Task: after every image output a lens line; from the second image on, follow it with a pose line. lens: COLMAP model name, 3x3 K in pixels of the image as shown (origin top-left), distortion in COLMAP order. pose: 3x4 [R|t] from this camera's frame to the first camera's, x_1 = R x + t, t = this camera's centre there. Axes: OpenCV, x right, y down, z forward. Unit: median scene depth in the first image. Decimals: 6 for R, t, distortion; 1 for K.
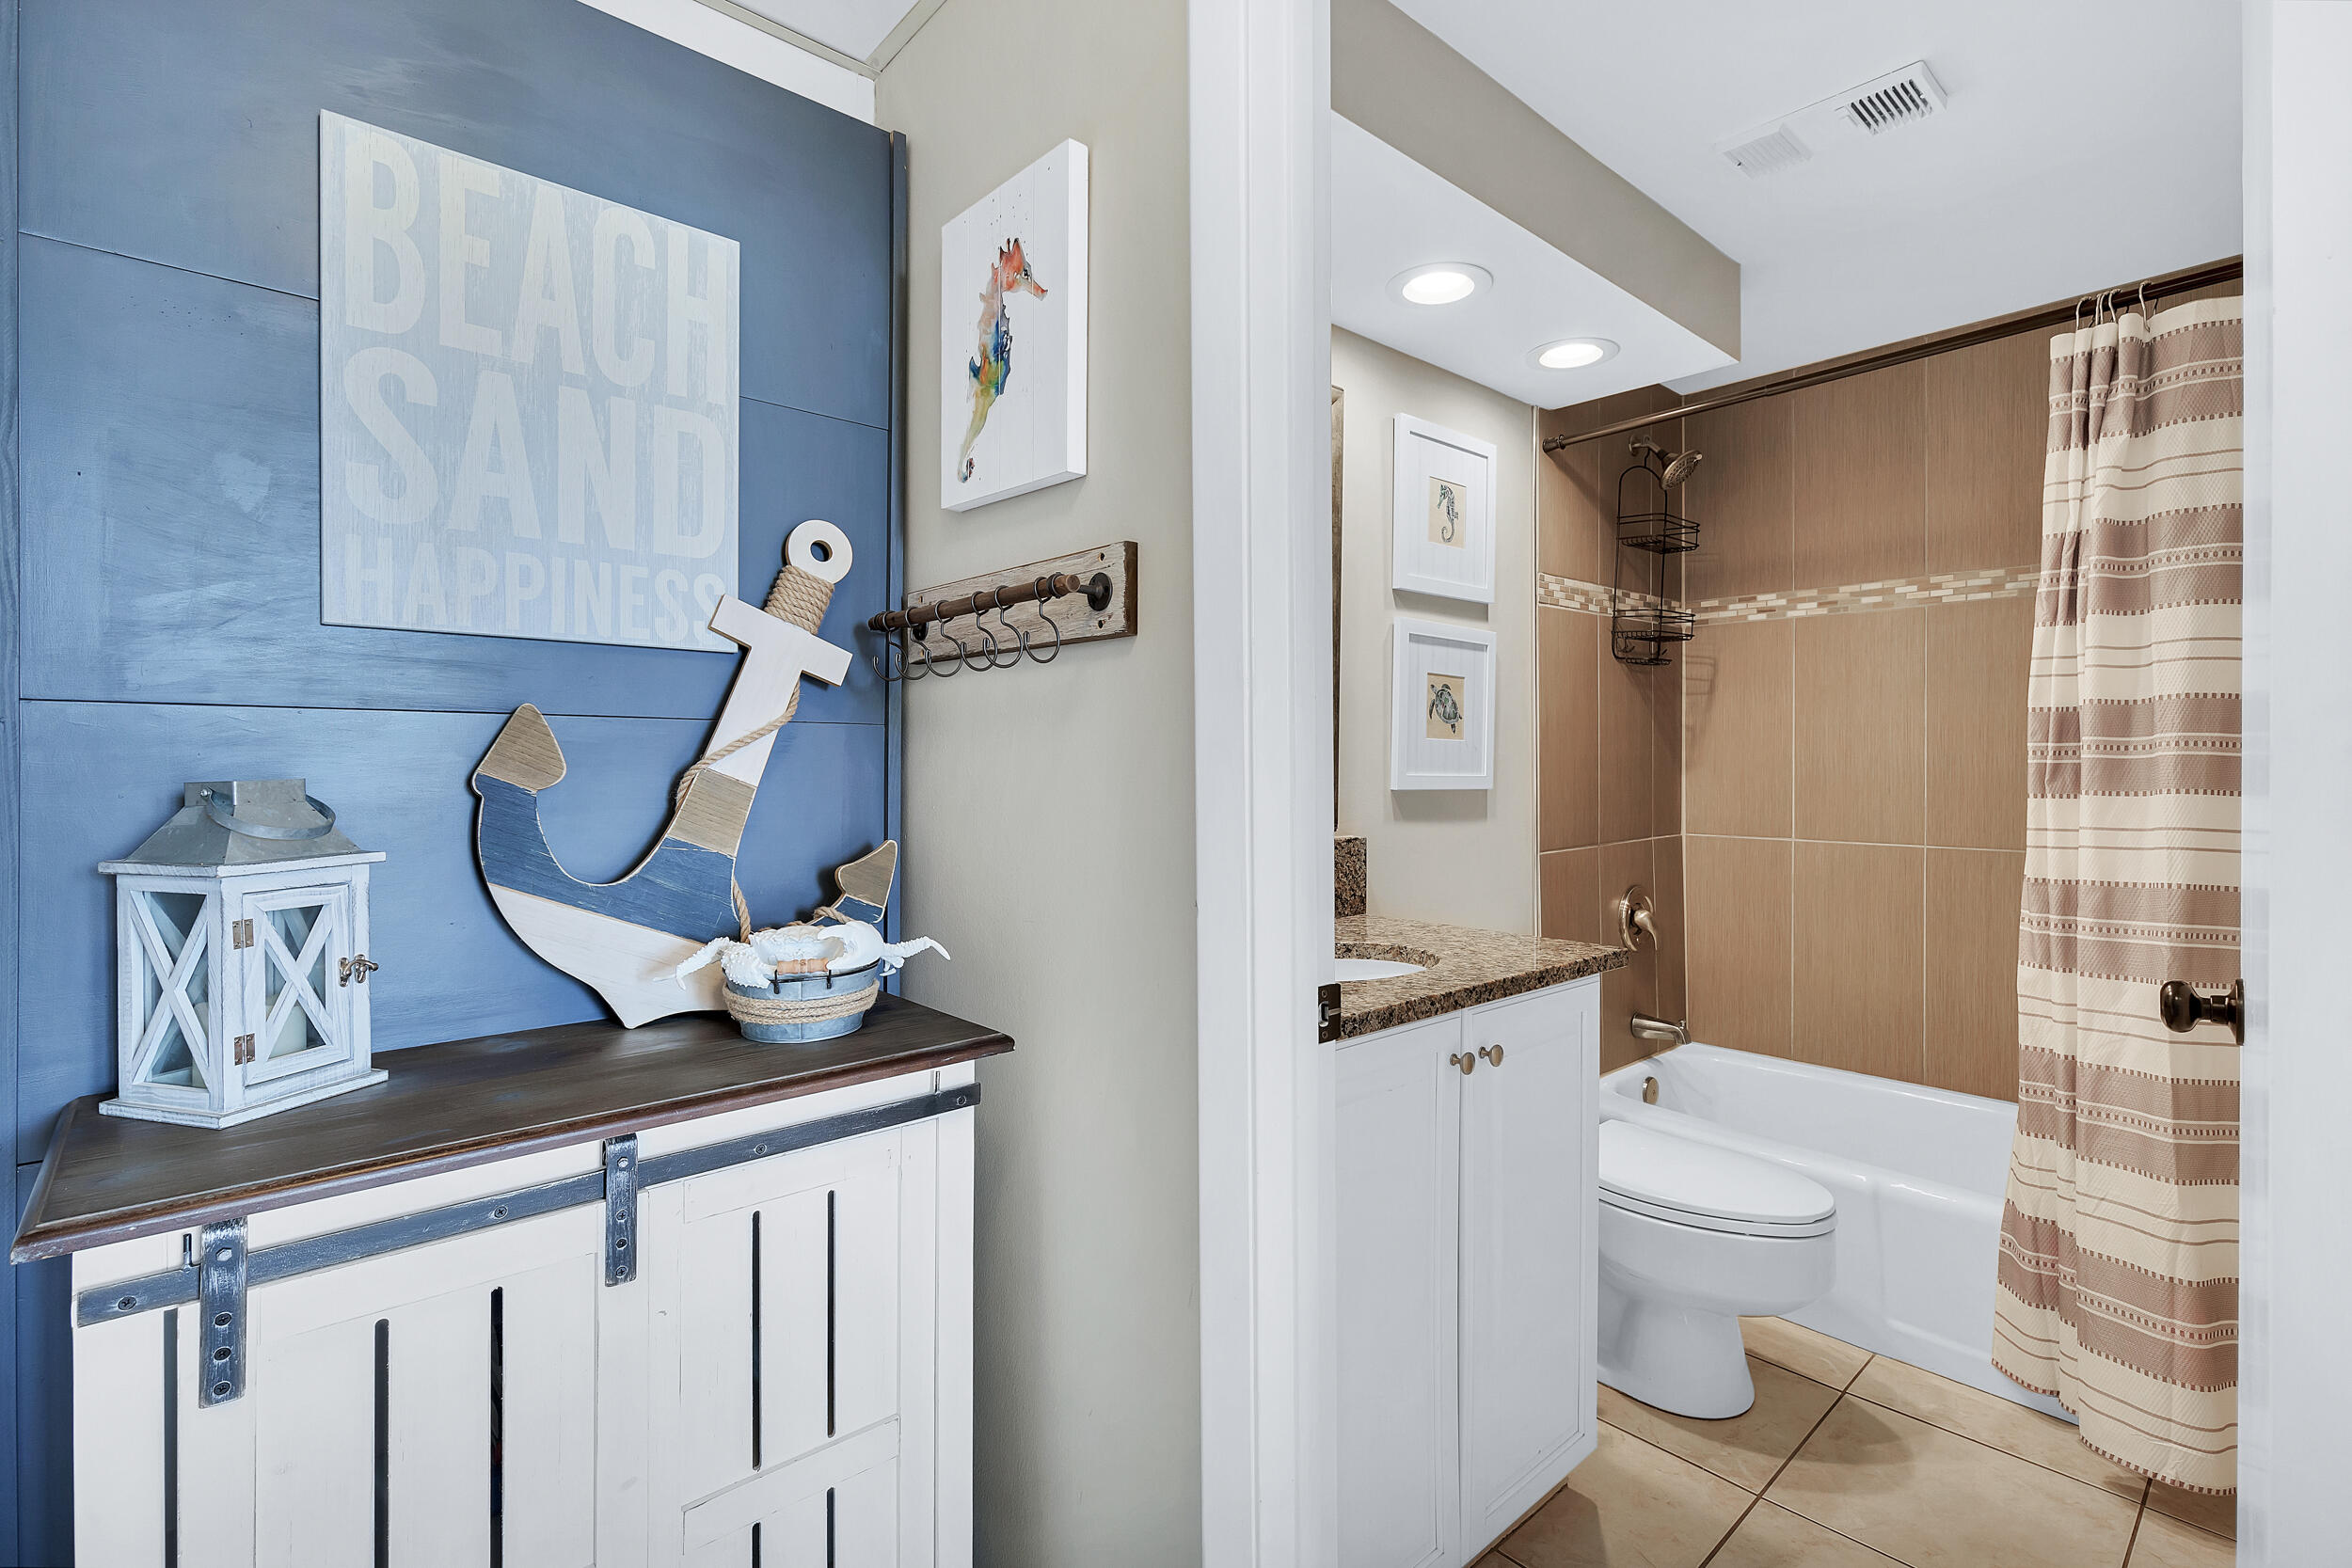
lens RADIAL K [[1077.2, 0, 1166.8], [0, 1077.2, 777.9], [0, 0, 1]] dist [0.013056, -0.003051]
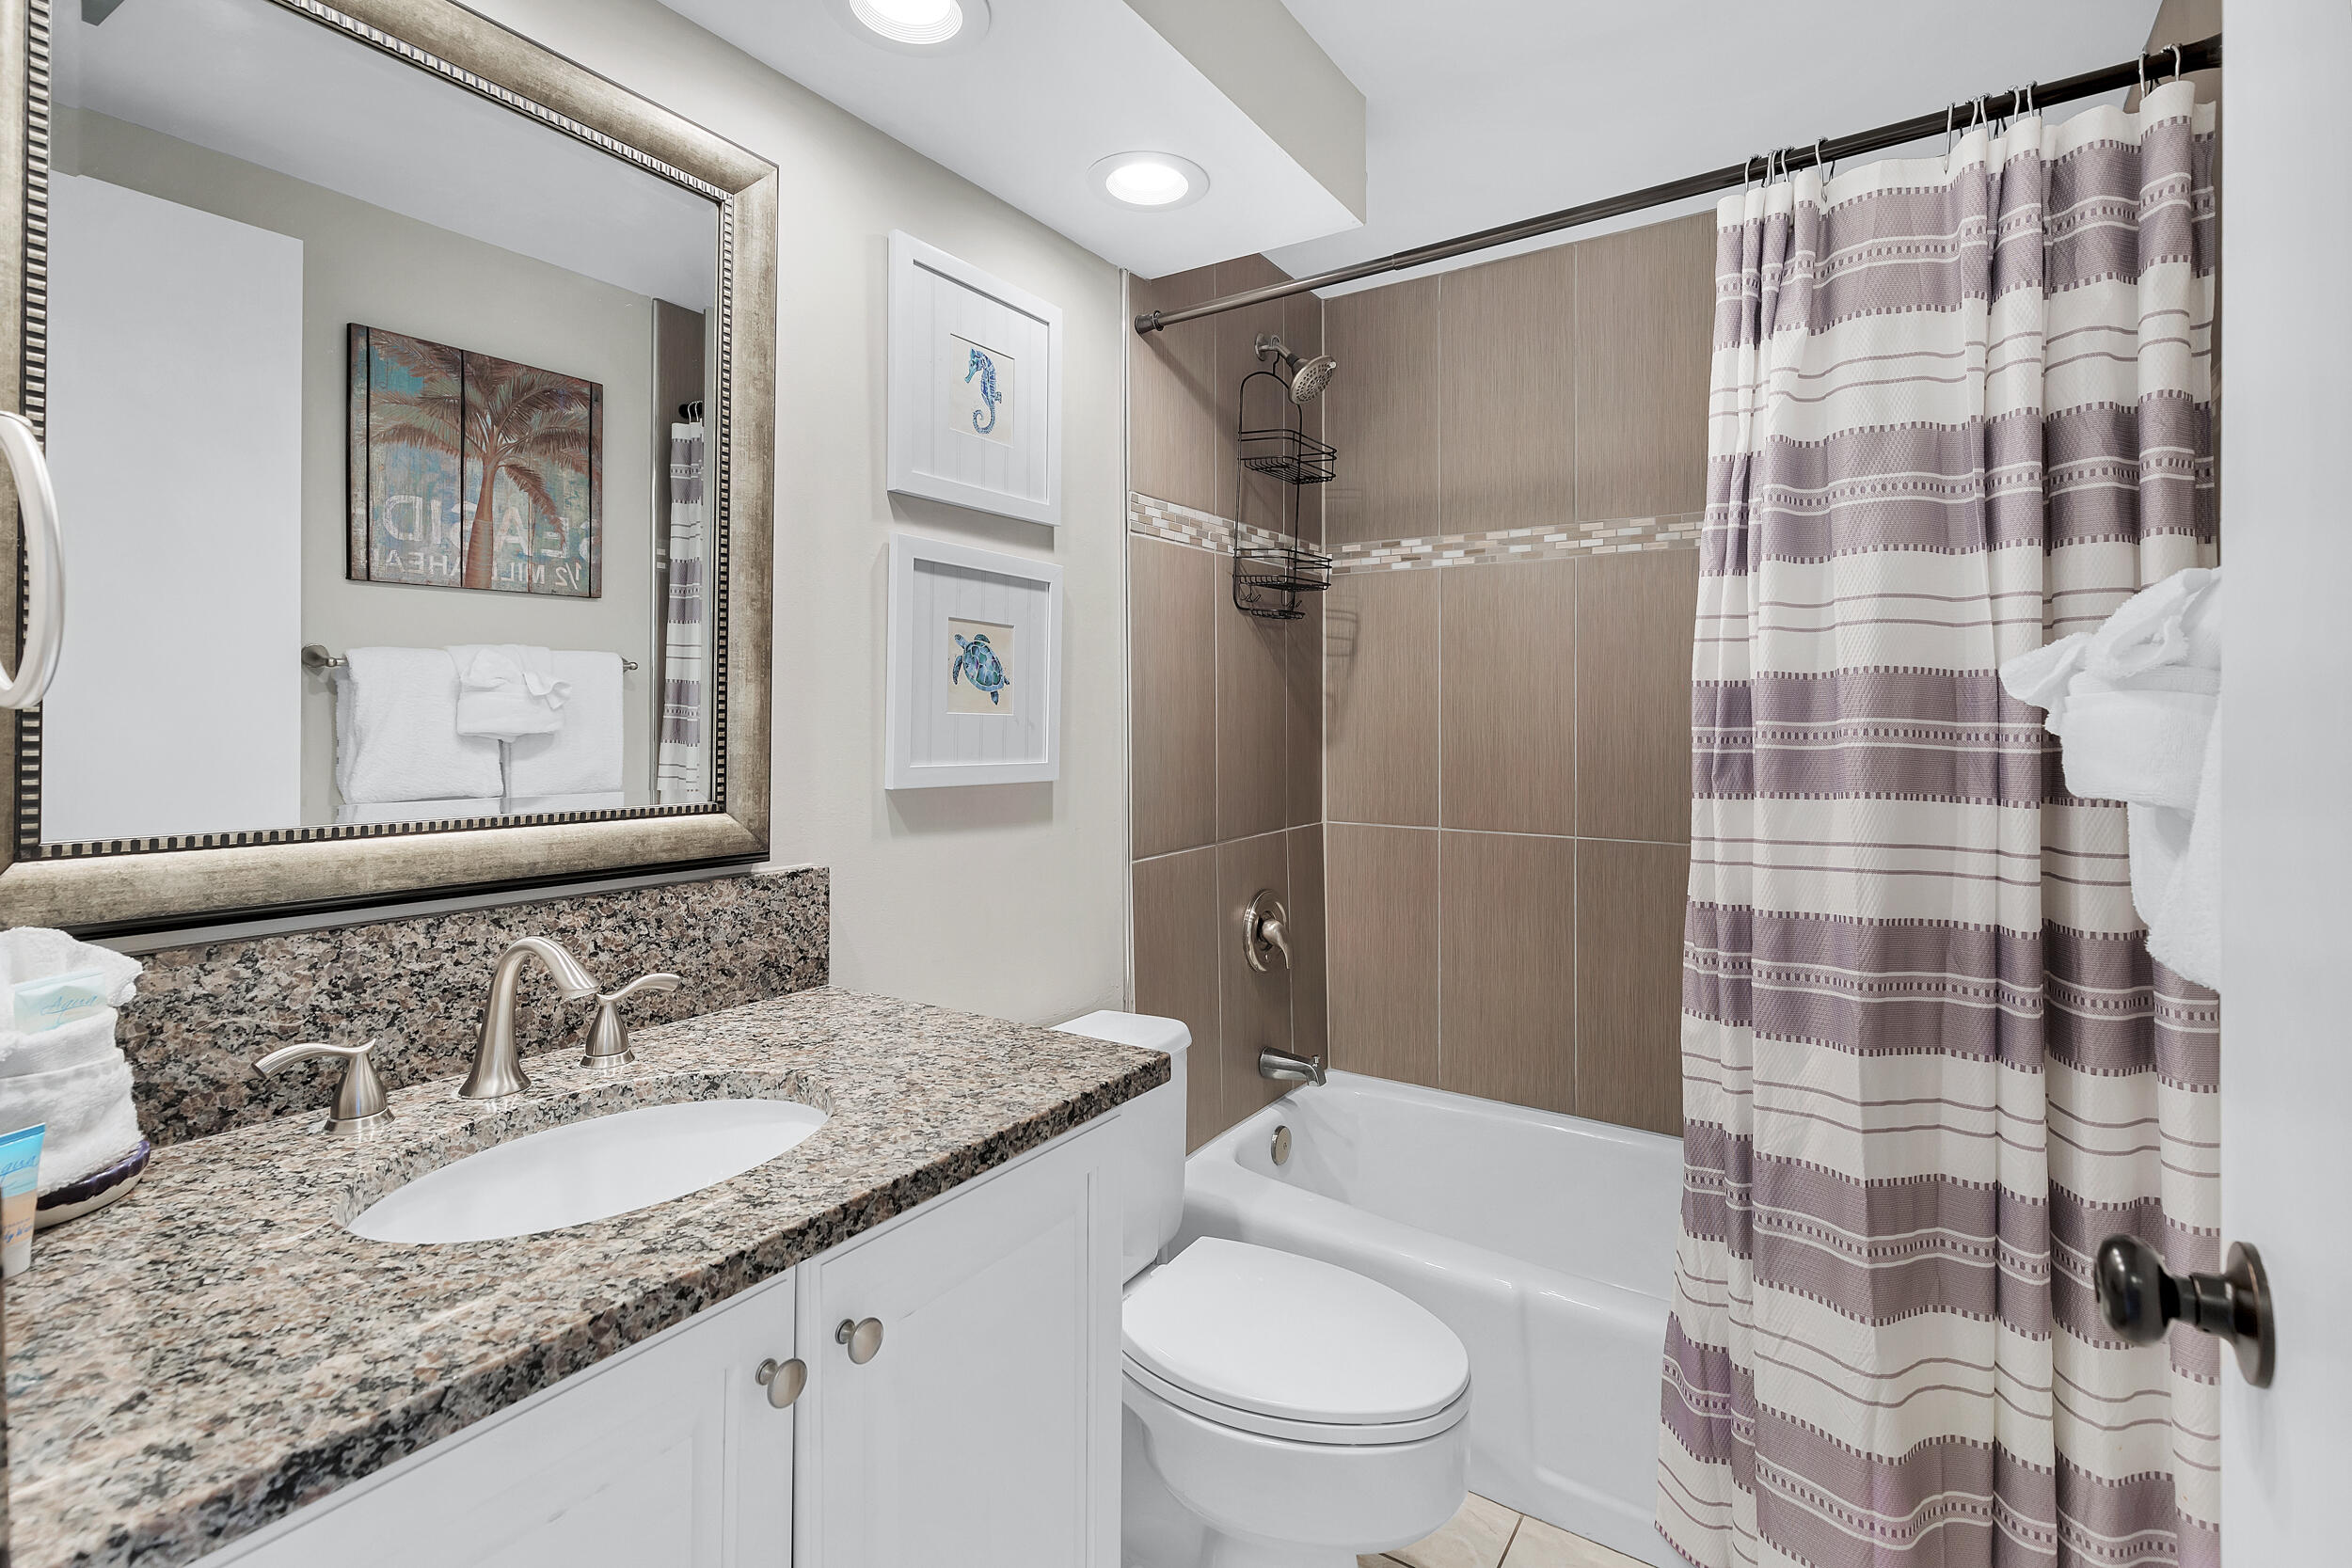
lens RADIAL K [[1077.2, 0, 1160.5], [0, 1077.2, 720.9], [0, 0, 1]] dist [0.013056, -0.003051]
pose [[0.970044, 0.003611, 0.242904, 0.239754], [-0.001180, 0.999948, -0.010151, -0.028092], [-0.242927, 0.009561, 0.969997, 0.346331]]
